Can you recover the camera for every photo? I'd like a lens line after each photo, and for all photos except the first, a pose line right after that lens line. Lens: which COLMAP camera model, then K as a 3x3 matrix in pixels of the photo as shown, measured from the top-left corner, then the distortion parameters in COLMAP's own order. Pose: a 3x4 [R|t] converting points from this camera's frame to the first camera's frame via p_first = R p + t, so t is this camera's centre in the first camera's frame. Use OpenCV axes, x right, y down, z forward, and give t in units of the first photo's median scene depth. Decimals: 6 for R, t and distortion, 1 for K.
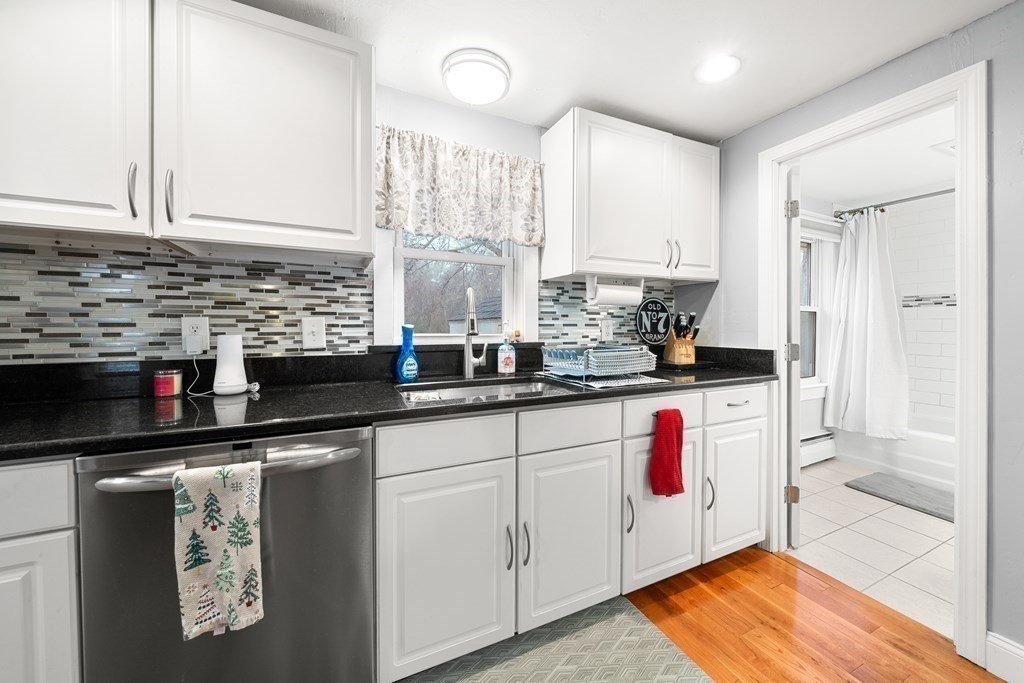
lens RADIAL K [[368.3, 0, 510.8], [0, 368.3, 331.0], [0, 0, 1]] dist [-0.006410, 0.000190]
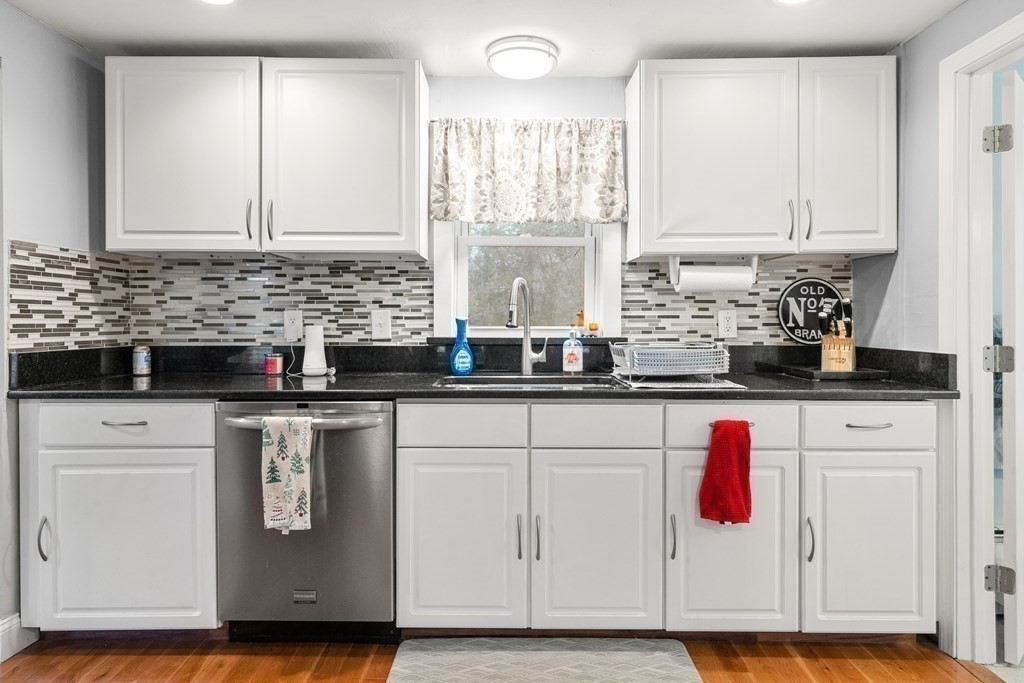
lens RADIAL K [[588.9, 0, 507.8], [0, 588.9, 320.4], [0, 0, 1]] dist [-0.001951, 0.002919]
pose [[0.905224, 0.002432, -0.424928, 0.495250], [-0.005595, 0.999965, -0.006198, 0.001959], [0.424898, 0.007988, 0.905206, -0.369860]]
